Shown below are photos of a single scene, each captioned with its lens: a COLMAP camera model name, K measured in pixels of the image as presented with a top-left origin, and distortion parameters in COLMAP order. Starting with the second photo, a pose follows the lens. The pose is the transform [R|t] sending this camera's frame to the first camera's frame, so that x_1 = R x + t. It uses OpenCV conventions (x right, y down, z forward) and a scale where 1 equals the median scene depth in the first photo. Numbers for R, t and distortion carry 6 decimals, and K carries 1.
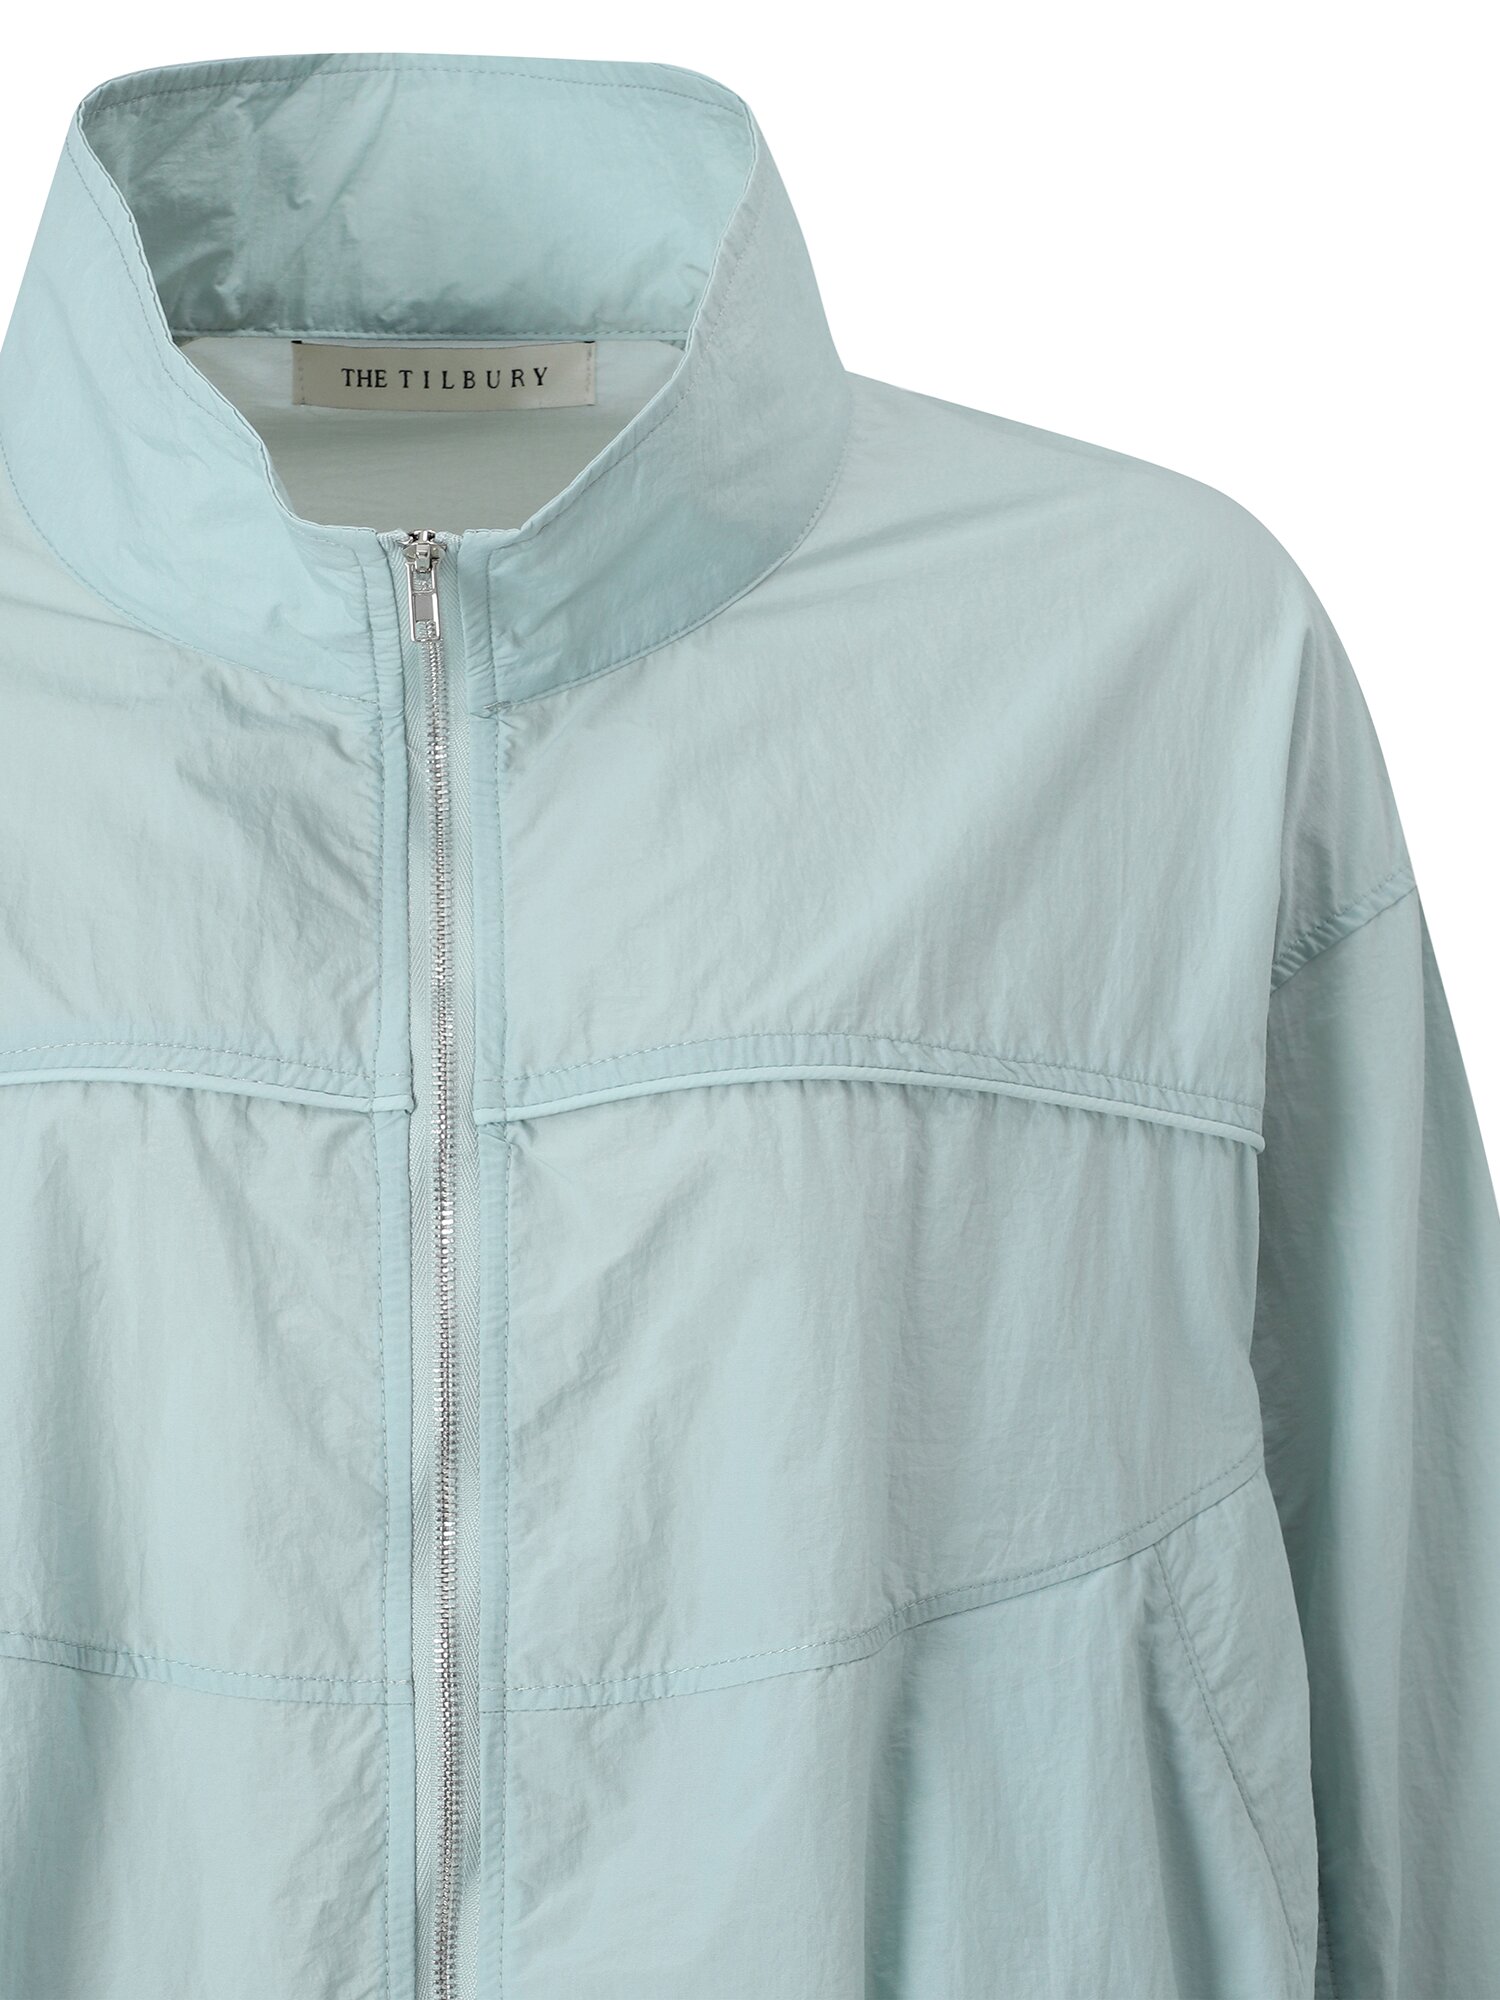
lens RADIAL K [[3972.7, 0, 750.0], [0, 3972.7, 1000.0], [0, 0, 1]] dist [-0.004788, 0.174331]
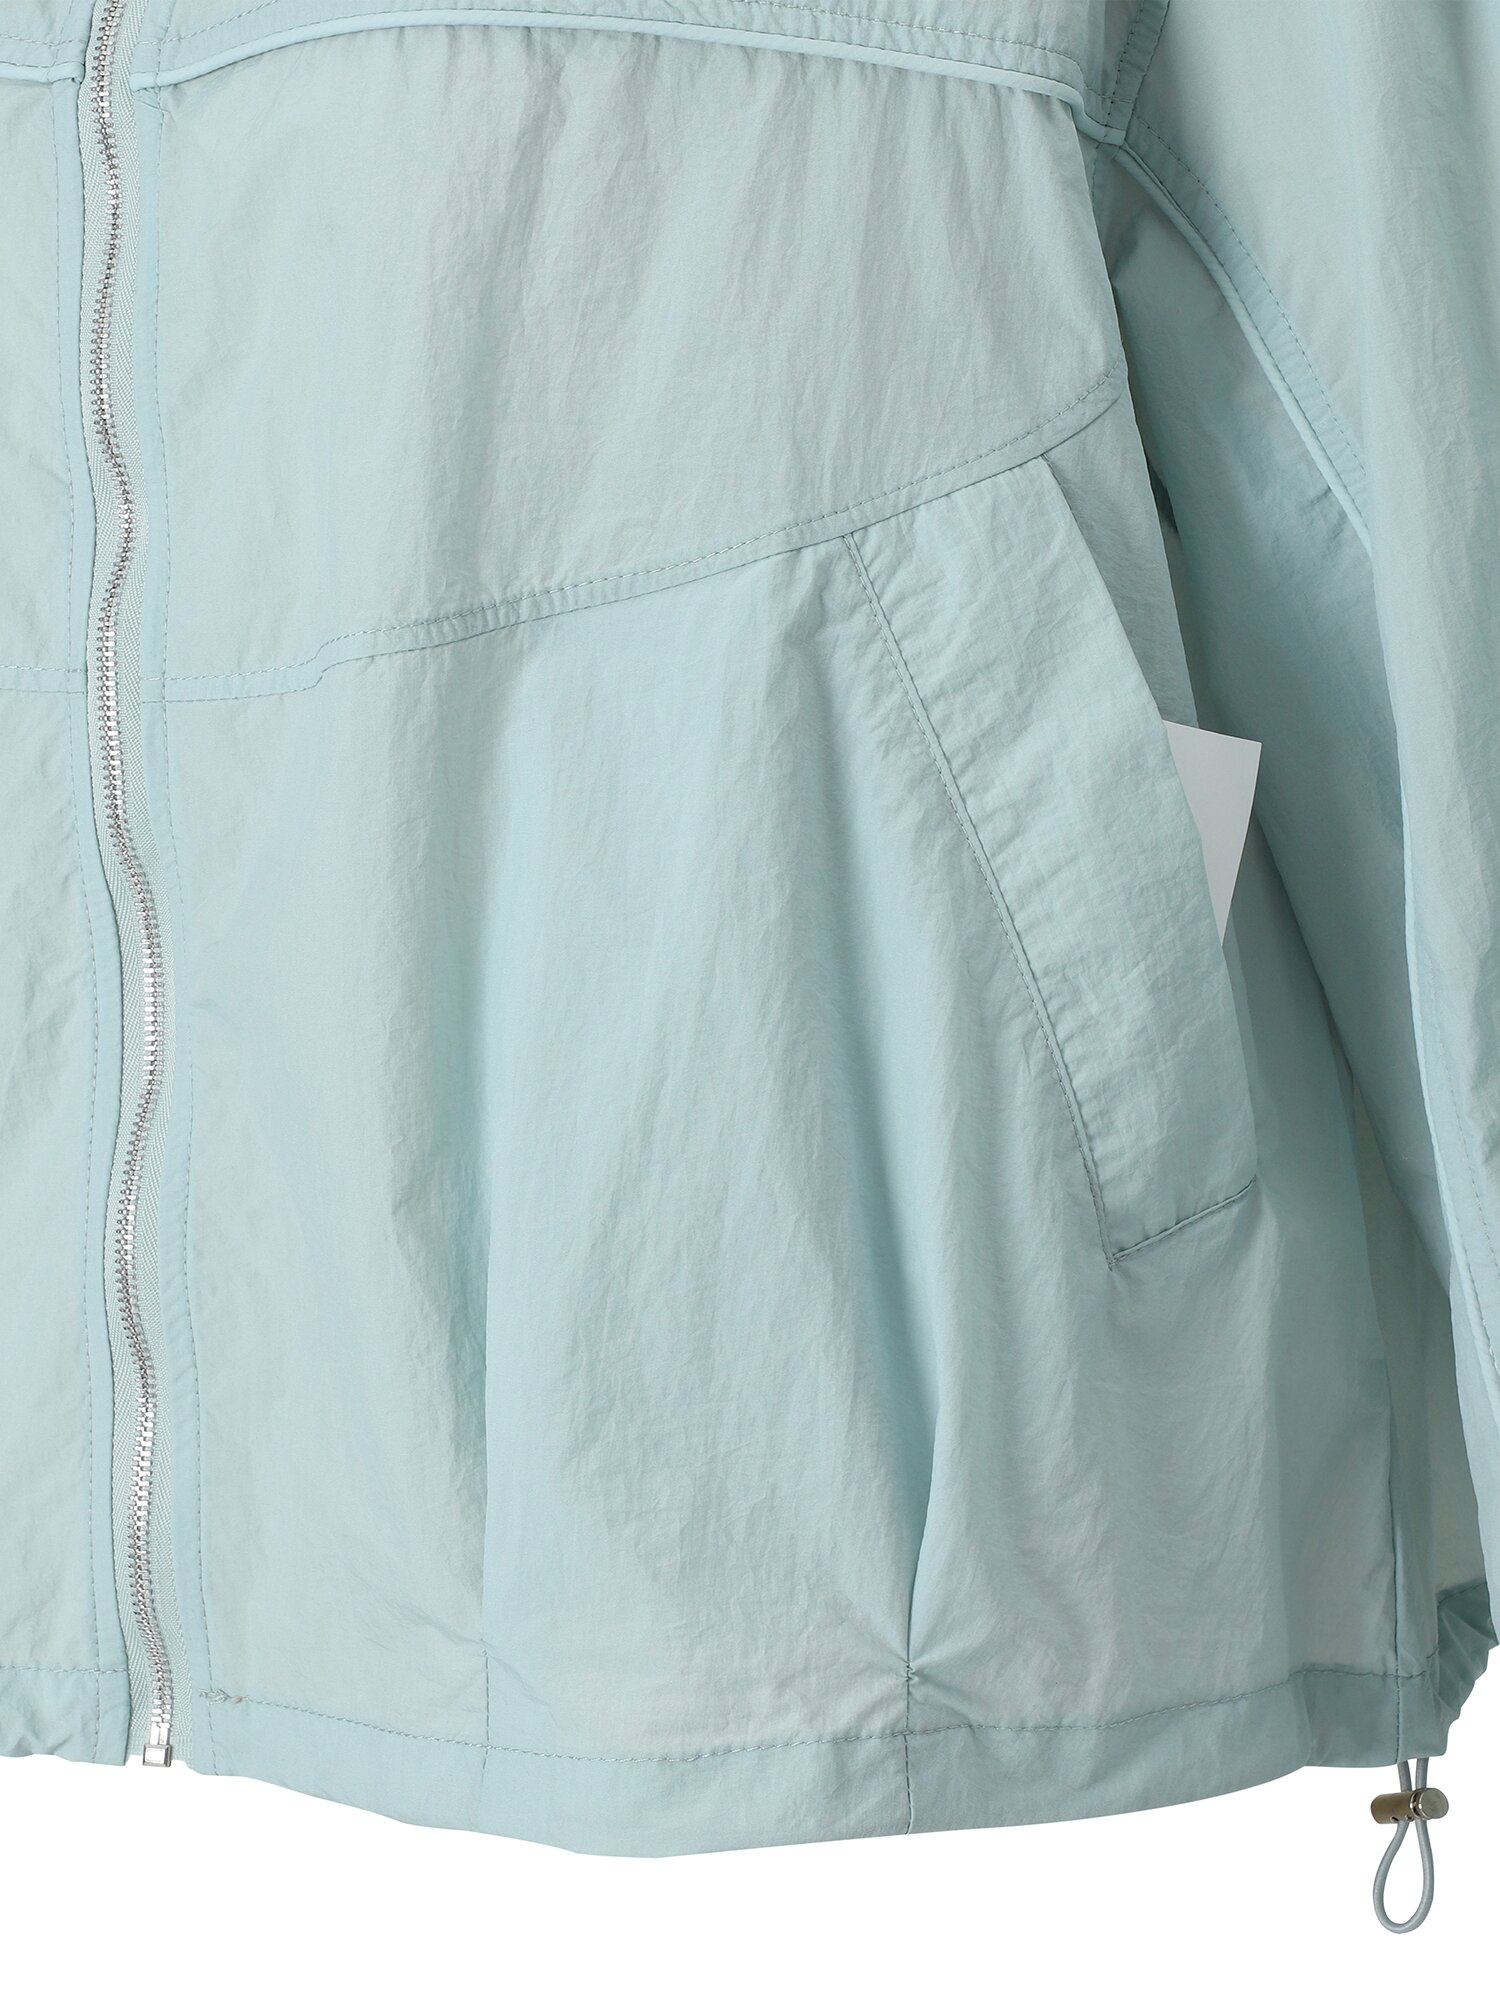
lens RADIAL K [[3972.7, 0, 750.0], [0, 3972.7, 1000.0], [0, 0, 1]] dist [-0.004788, 0.174331]
pose [[0.931580, 0.044995, -0.360742, 0.418354], [0.036171, 0.975915, 0.215133, 0.044156], [0.361733, -0.213462, 0.907515, 0.143549]]
